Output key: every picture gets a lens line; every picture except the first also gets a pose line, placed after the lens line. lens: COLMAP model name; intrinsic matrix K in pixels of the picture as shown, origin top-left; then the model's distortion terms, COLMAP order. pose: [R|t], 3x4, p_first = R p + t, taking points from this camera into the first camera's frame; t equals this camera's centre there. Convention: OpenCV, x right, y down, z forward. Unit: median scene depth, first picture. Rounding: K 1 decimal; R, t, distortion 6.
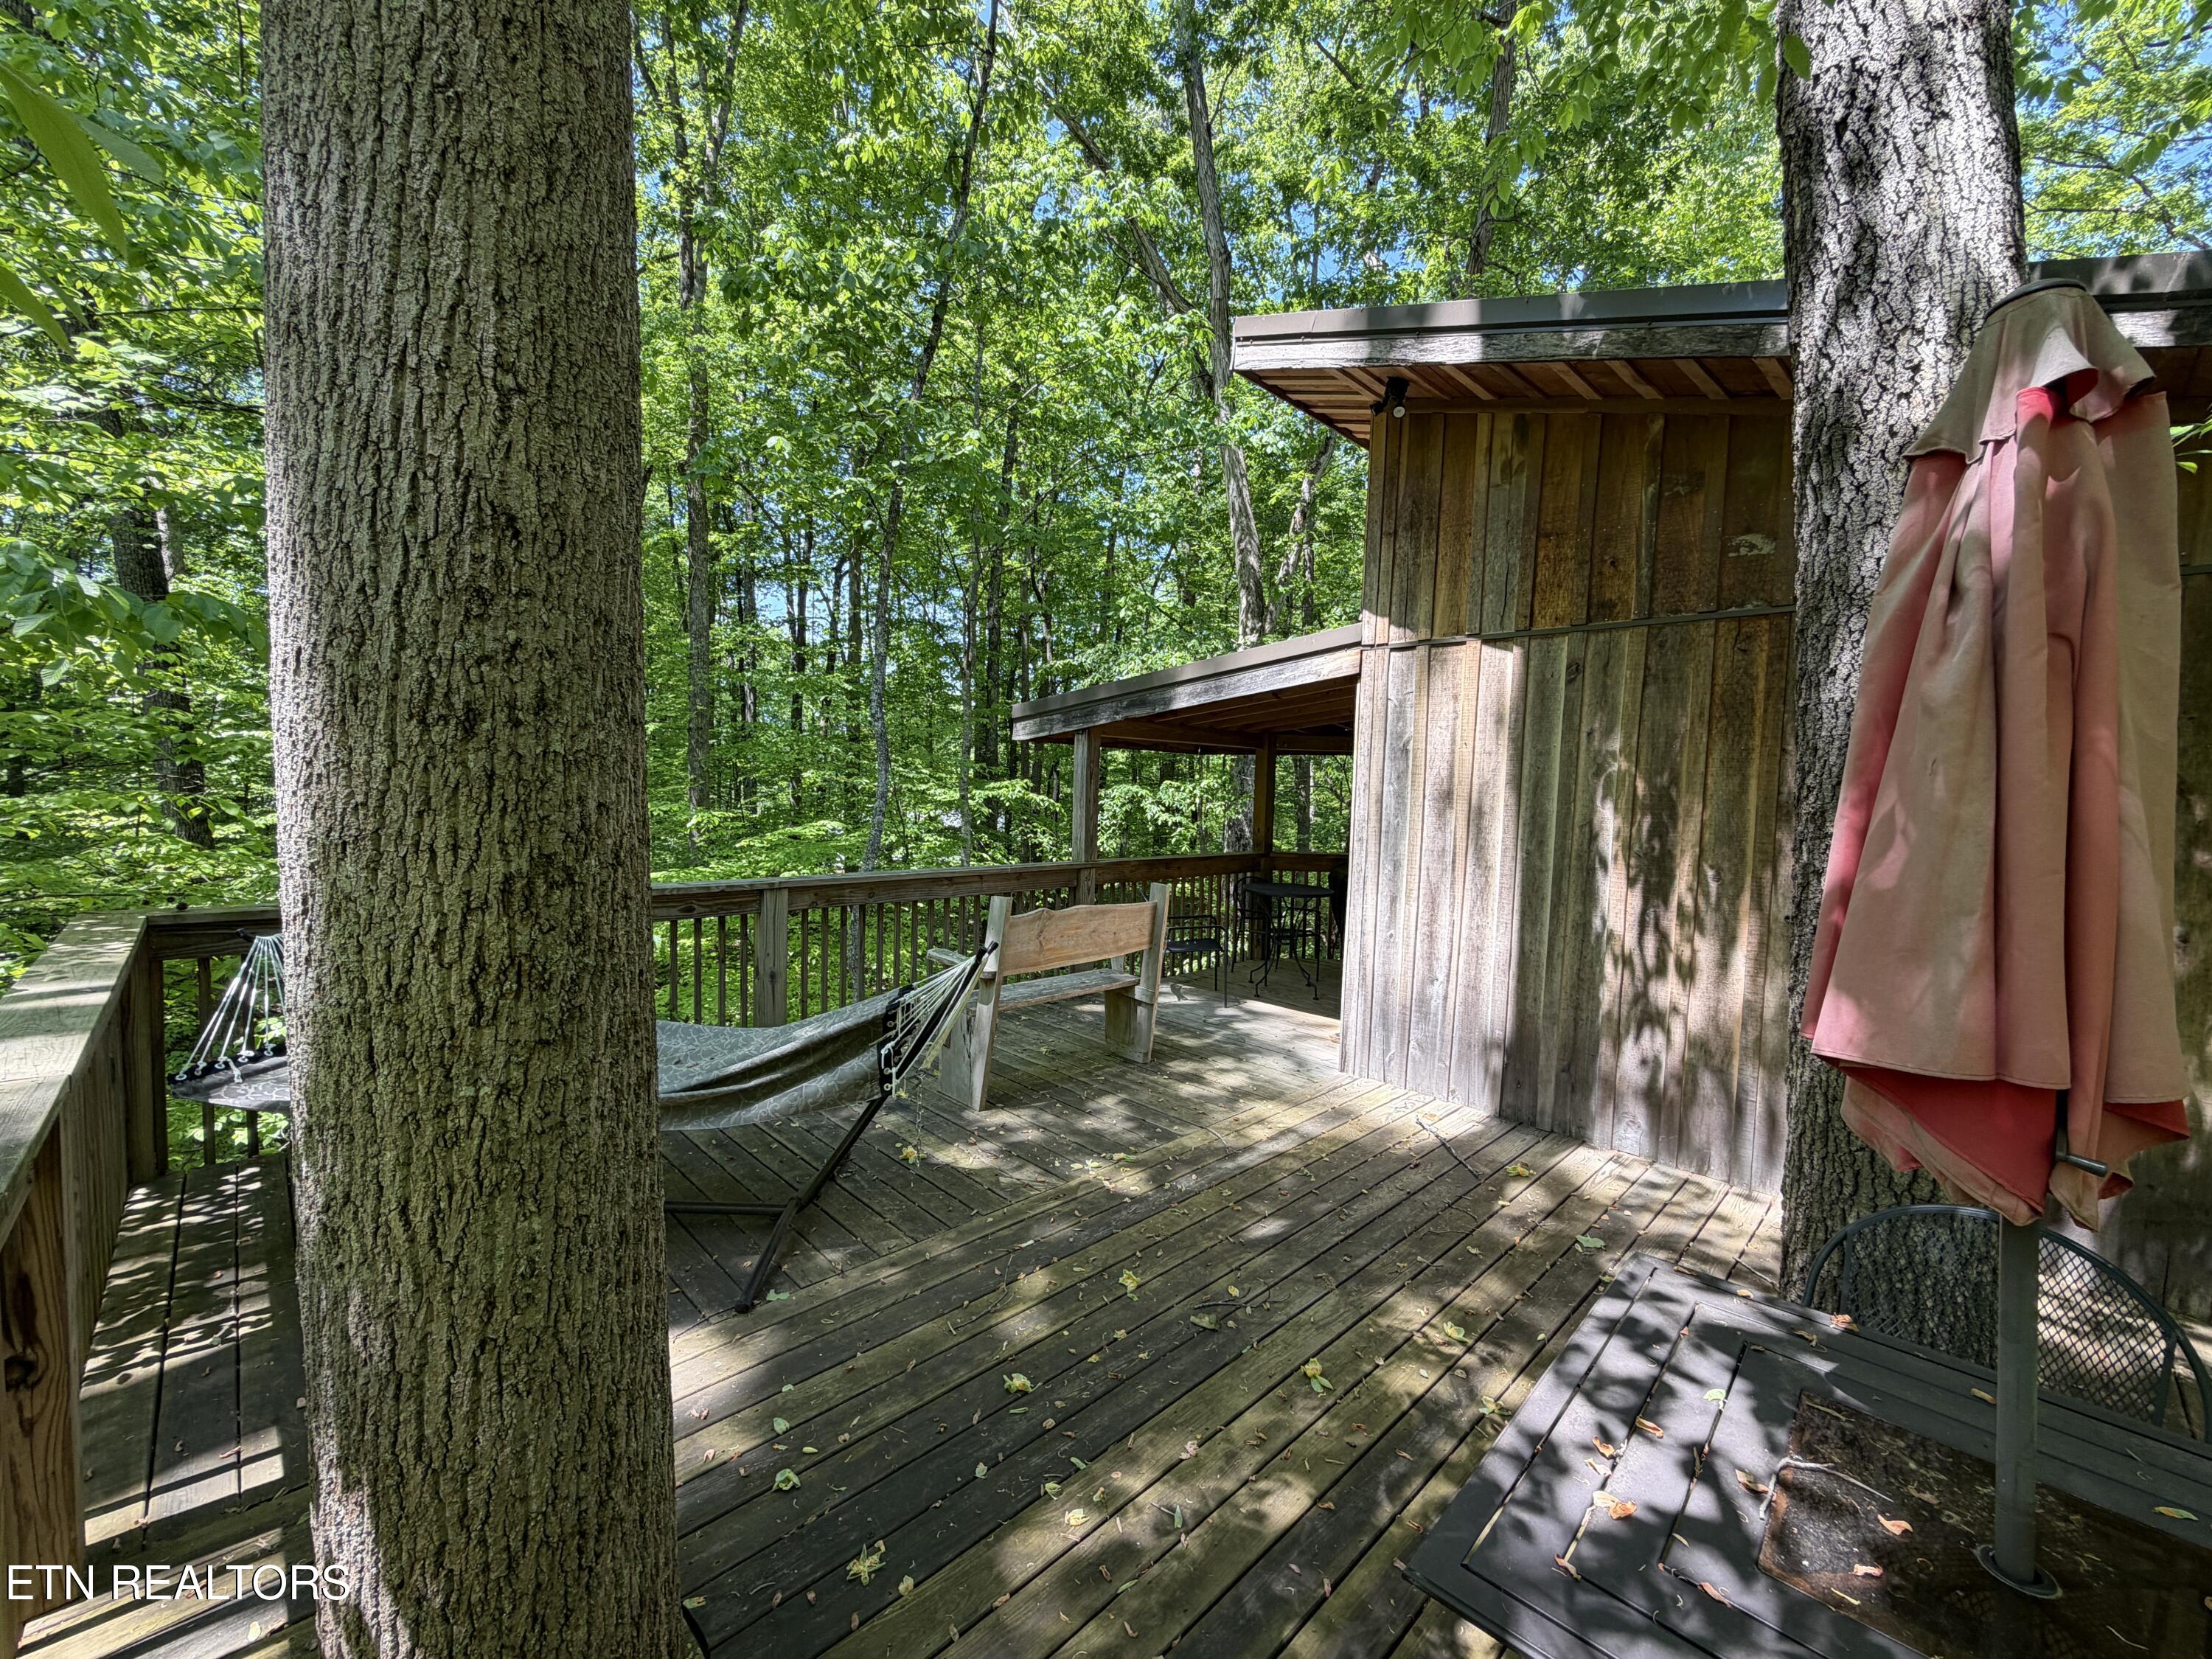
lens RADIAL K [[891.8, 0, 1106.0], [0, 891.8, 829.5], [0, 0, 1]] dist [-0.000051, 0.000012]
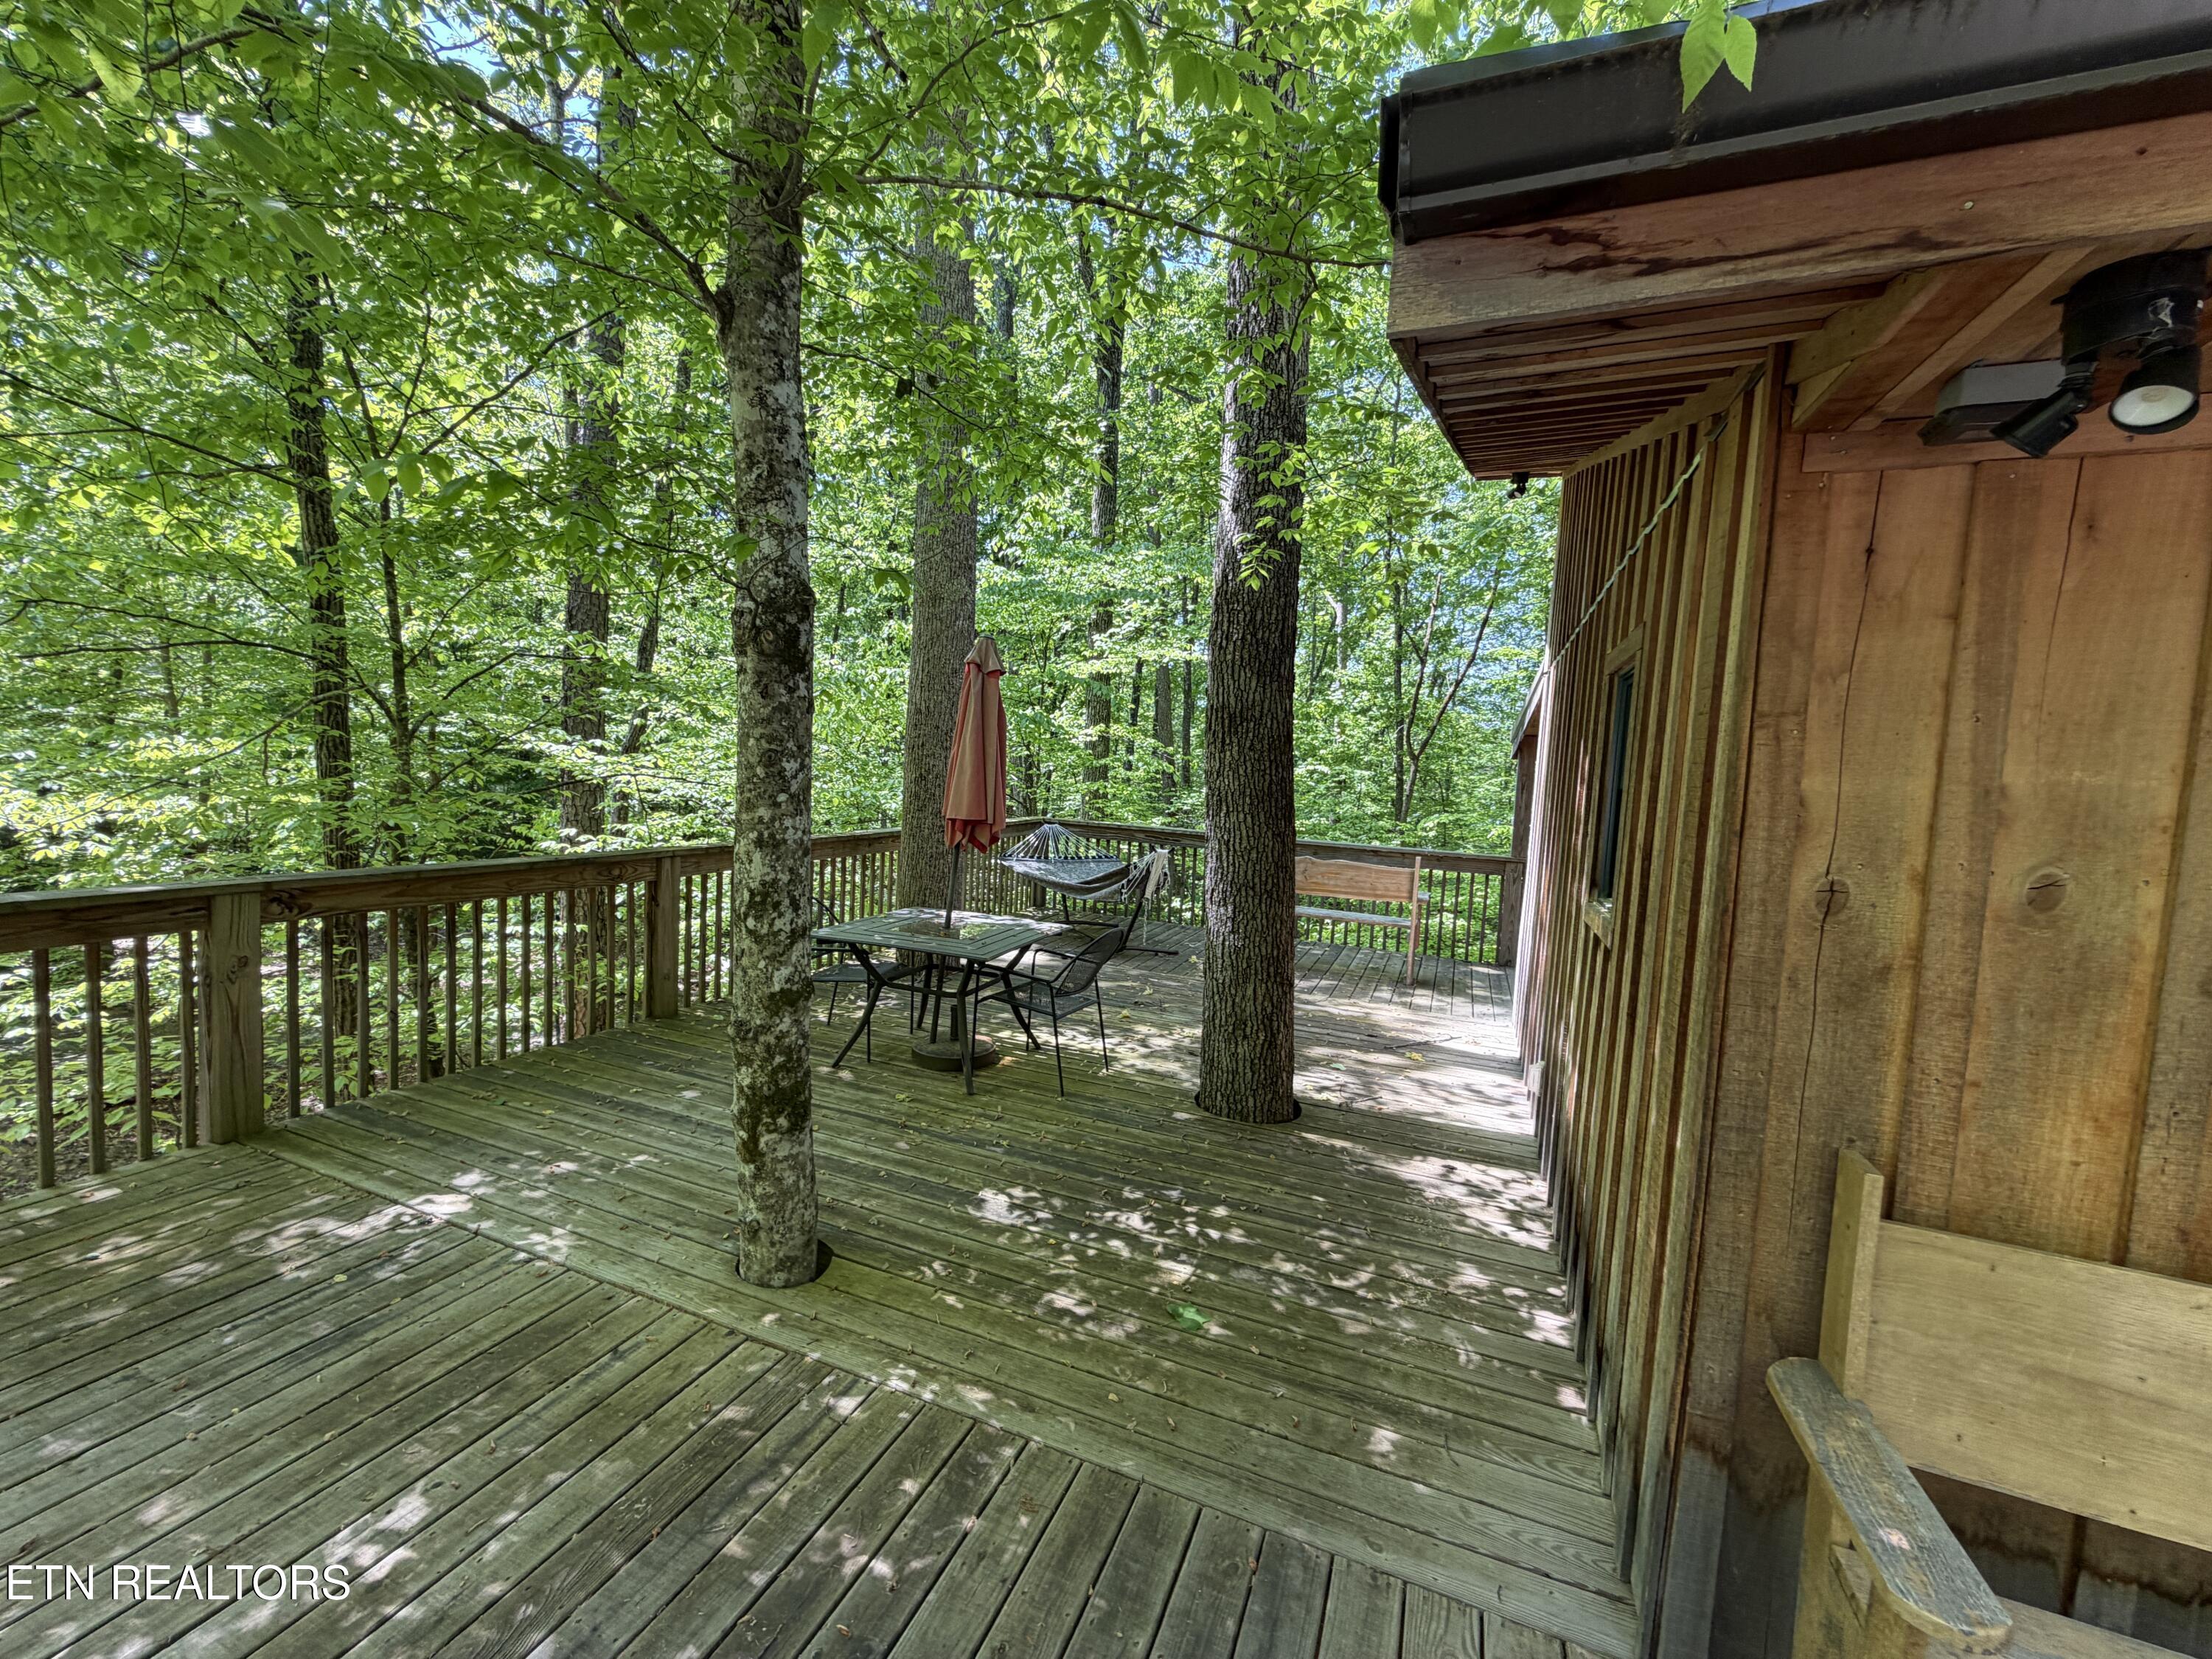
lens RADIAL K [[891.8, 0, 1106.0], [0, 891.8, 829.5], [0, 0, 1]] dist [-0.000051, 0.000012]
pose [[0.405183, 0.053218, -0.912685, 1.639189], [-0.092391, 0.995577, 0.017035, 0.051423], [0.909555, 0.077422, 0.408308, -0.047113]]
